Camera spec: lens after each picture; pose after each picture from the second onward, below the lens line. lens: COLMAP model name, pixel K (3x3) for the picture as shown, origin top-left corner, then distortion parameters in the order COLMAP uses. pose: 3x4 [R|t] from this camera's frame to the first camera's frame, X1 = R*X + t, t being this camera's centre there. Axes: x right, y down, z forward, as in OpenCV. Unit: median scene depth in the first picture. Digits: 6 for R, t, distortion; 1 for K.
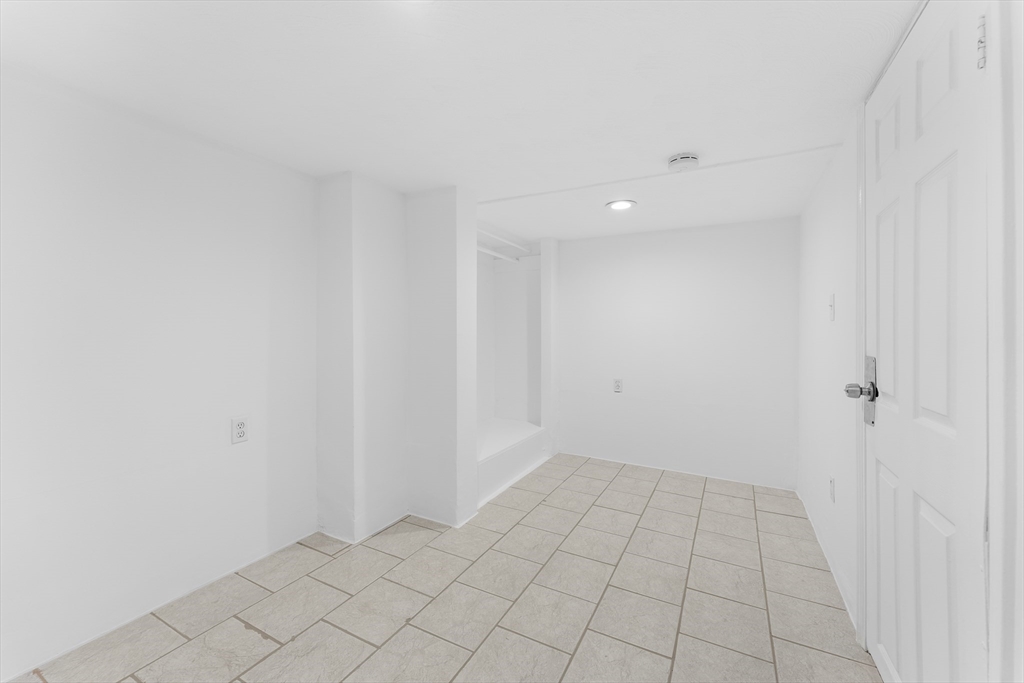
lens RADIAL K [[409.4, 0, 508.4], [0, 409.4, 336.8], [0, 0, 1]] dist [0.002419, -0.000172]
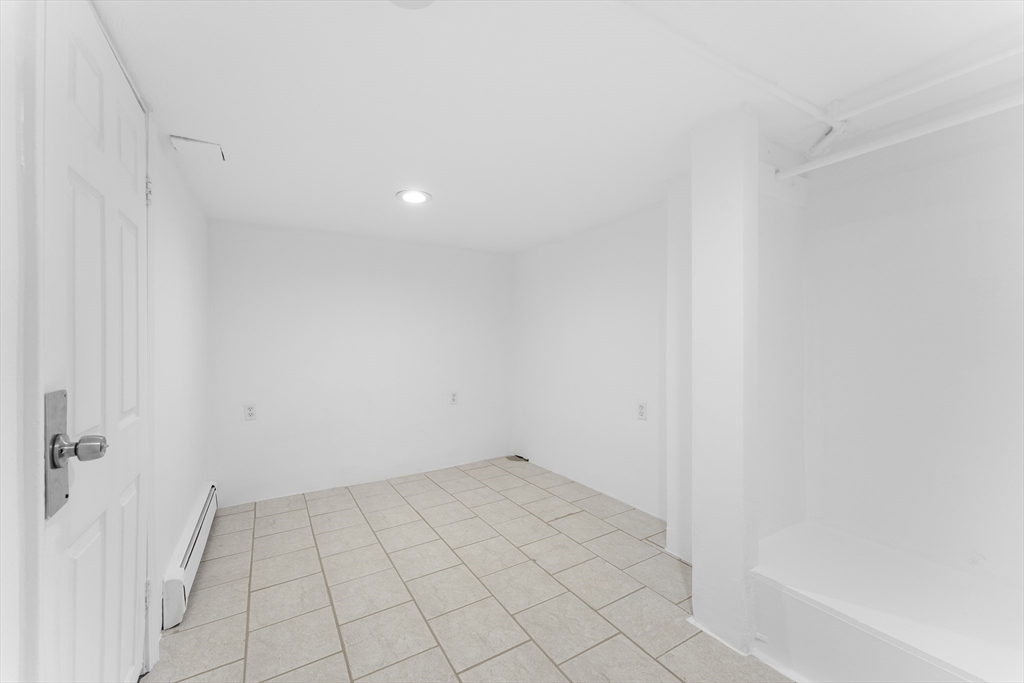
lens RADIAL K [[409.4, 0, 513.0], [0, 409.4, 342.8], [0, 0, 1]] dist [0.002419, -0.000172]
pose [[-0.506448, 0.009967, -0.862213, 0.870477], [0.003983, 0.999950, 0.009220, -0.018689], [0.862261, 0.001235, -0.506462, 1.525963]]
